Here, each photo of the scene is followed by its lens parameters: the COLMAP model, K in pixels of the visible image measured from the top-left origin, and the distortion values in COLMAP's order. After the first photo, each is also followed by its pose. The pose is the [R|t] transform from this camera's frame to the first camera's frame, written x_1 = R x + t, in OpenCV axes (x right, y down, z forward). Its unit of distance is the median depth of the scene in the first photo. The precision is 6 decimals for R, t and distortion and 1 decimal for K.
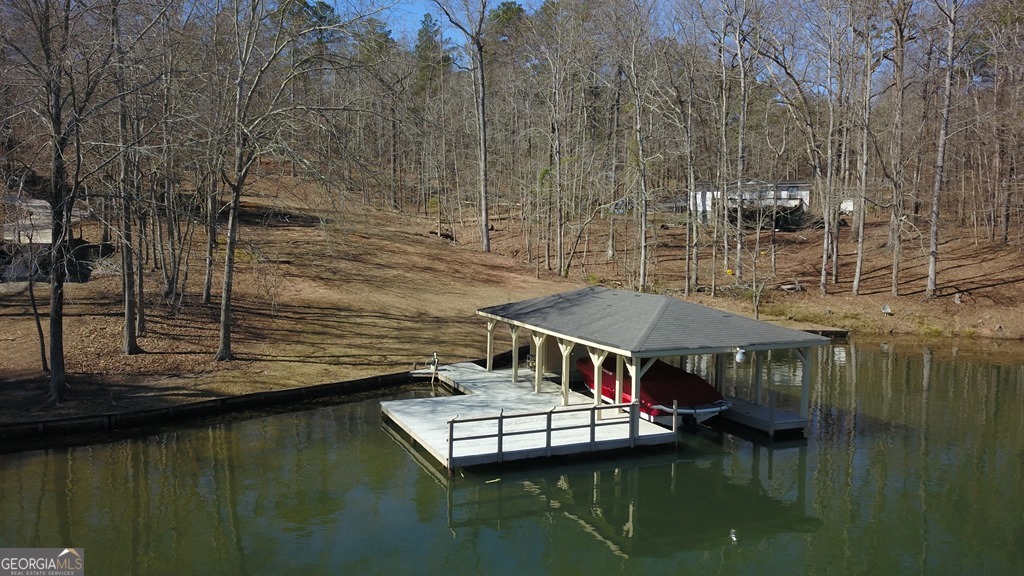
lens RADIAL K [[773.4, 0, 512.0], [0, 773.4, 288.0], [0, 0, 1]] dist [0.038869, -0.051153]
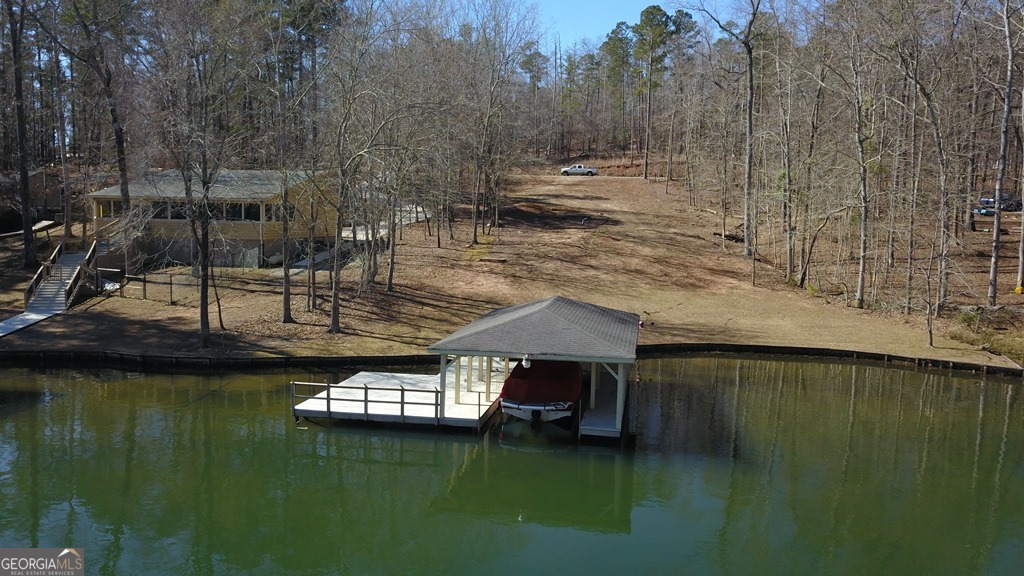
lens RADIAL K [[773.4, 0, 512.0], [0, 773.4, 288.0], [0, 0, 1]] dist [0.038869, -0.051153]
pose [[0.833785, 0.055434, -0.549300, 0.654679], [-0.049565, 0.998445, 0.025525, -0.038771], [0.549860, 0.005944, 0.835235, 0.010559]]
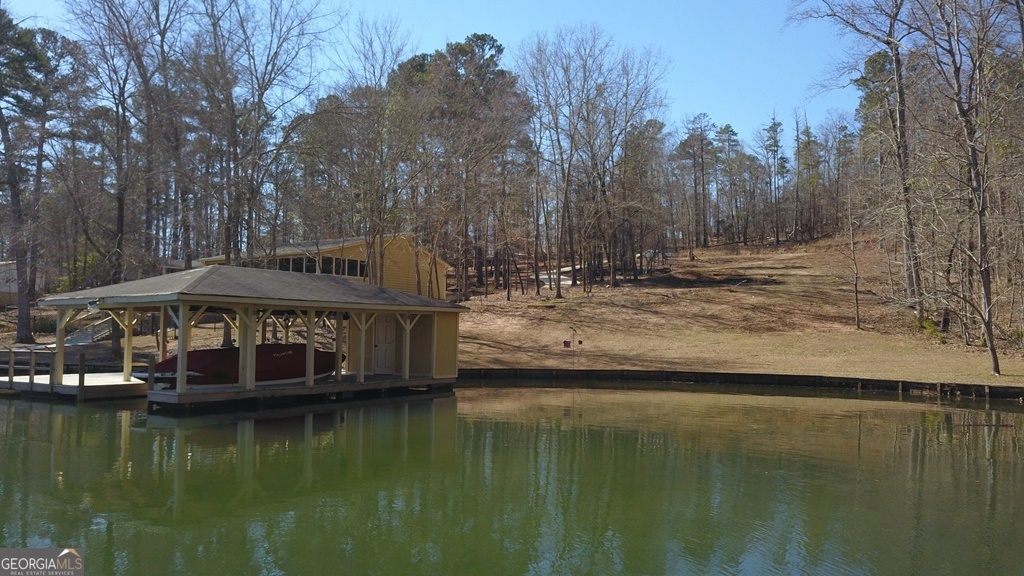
lens RADIAL K [[773.4, 0, 512.0], [0, 773.4, 288.0], [0, 0, 1]] dist [0.038869, -0.051153]
pose [[0.537625, -0.059809, -0.841061, 0.983071], [-0.057533, 0.992554, -0.107358, 0.098017], [0.841219, 0.106107, 0.530181, 0.663357]]
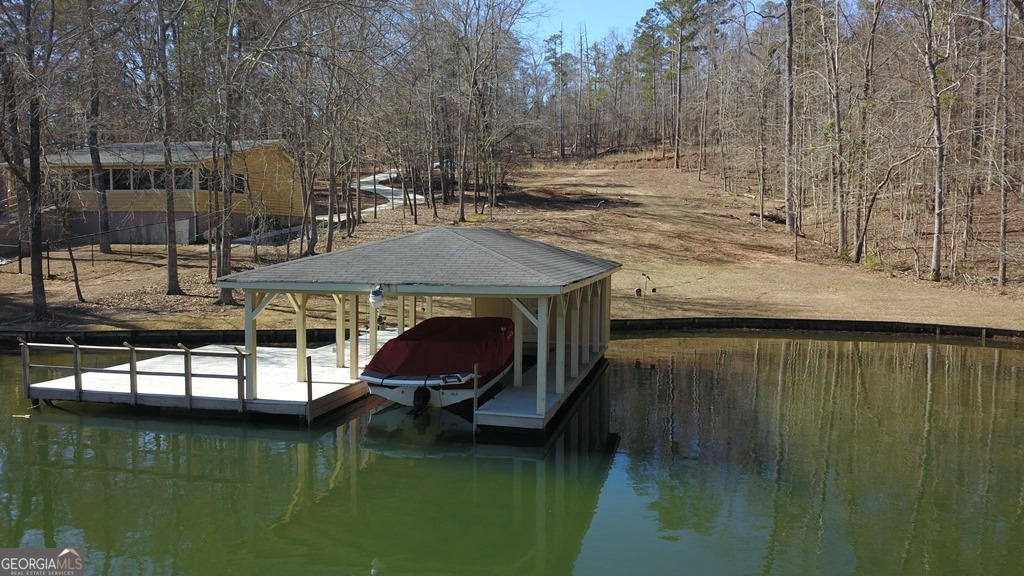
lens RADIAL K [[773.4, 0, 512.0], [0, 773.4, 288.0], [0, 0, 1]] dist [0.038869, -0.051153]
pose [[0.801654, 0.032629, -0.596898, 0.563754], [-0.038412, 0.999257, 0.003035, 0.051522], [0.596553, 0.020495, 0.802312, 0.386473]]
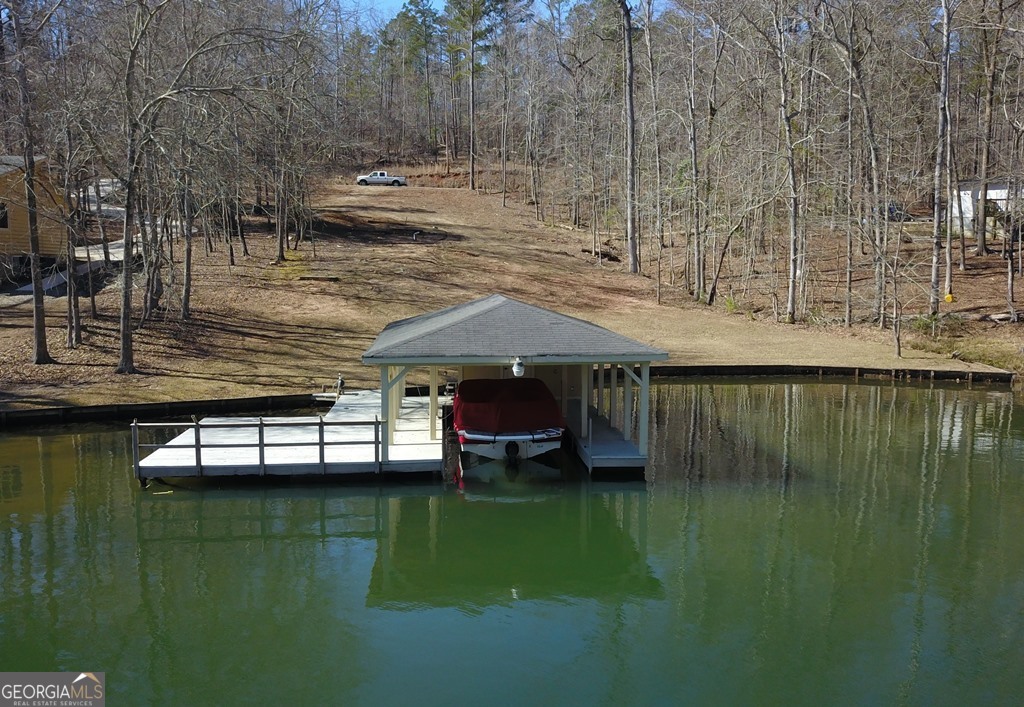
lens RADIAL K [[972.5, 0, 554.6], [0, 972.5, 364.6], [0, 0, 1]] dist [0.207282, -0.637331]
pose [[0.957899, 0.024132, -0.286089, 0.444330], [-0.014925, 0.999299, 0.034320, 0.034670], [0.286716, -0.028605, 0.957588, 0.033711]]
